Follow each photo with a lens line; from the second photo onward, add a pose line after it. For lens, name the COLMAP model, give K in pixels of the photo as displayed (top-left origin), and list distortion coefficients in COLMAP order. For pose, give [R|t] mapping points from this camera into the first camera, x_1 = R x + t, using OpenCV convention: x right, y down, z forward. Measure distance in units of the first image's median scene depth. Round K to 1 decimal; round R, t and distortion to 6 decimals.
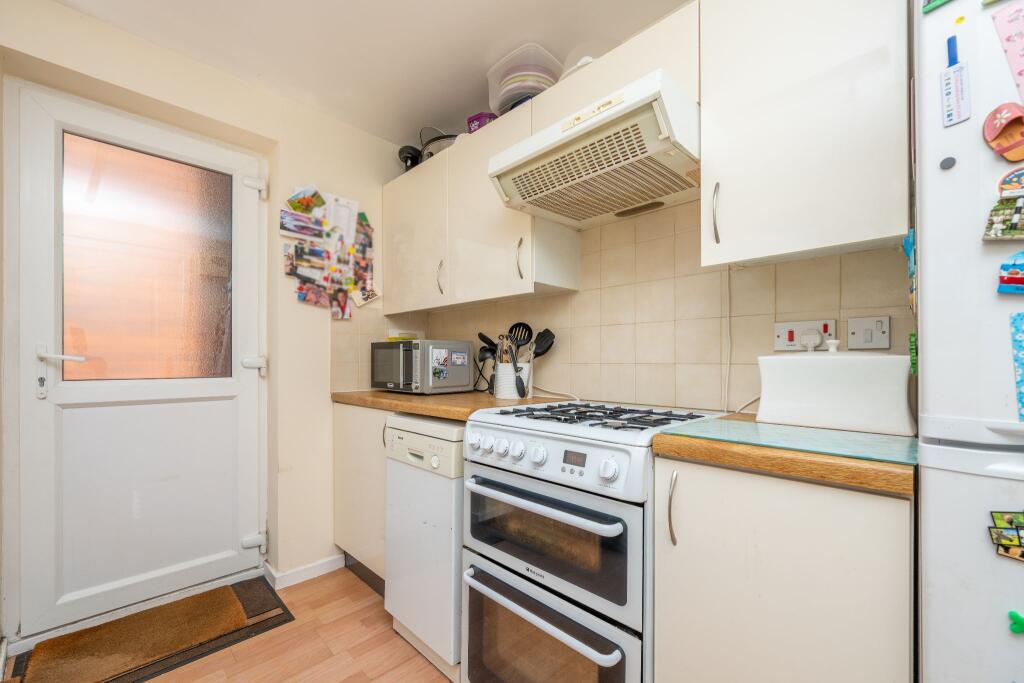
lens RADIAL K [[423.7, 0, 524.9], [0, 423.7, 362.9], [0, 0, 1]] dist [-0.008302, 0.000385]
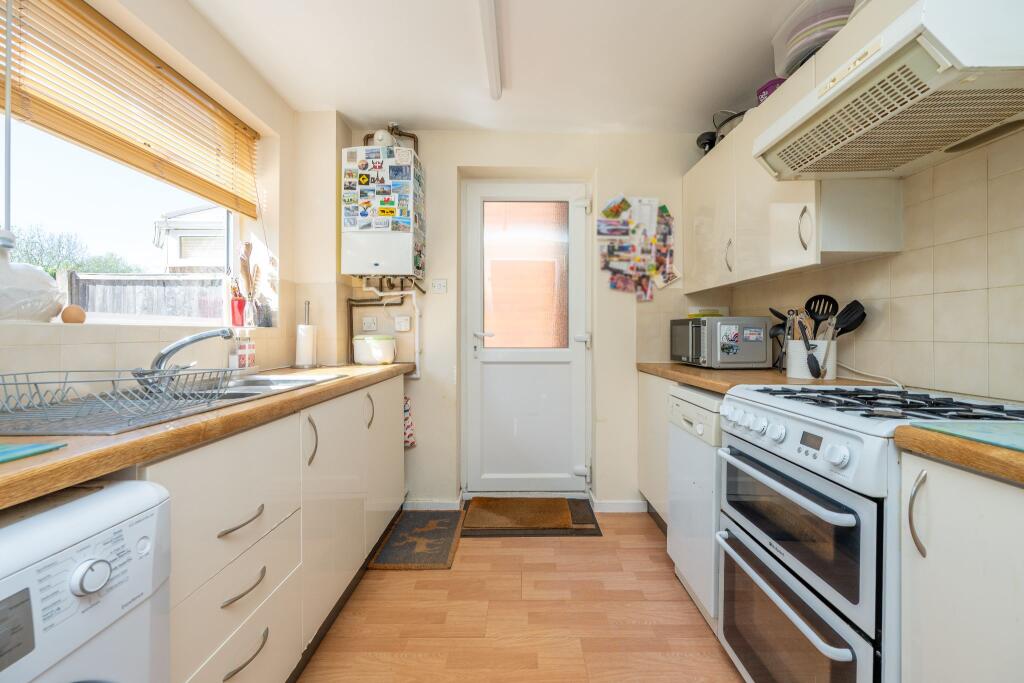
lens RADIAL K [[423.7, 0, 511.0], [0, 423.7, 336.6], [0, 0, 1]] dist [-0.008302, 0.000385]
pose [[0.690483, 0.004818, -0.723333, 0.205520], [-0.002698, 0.999988, 0.004085, -0.009554], [0.723344, -0.000869, 0.690488, -0.103678]]
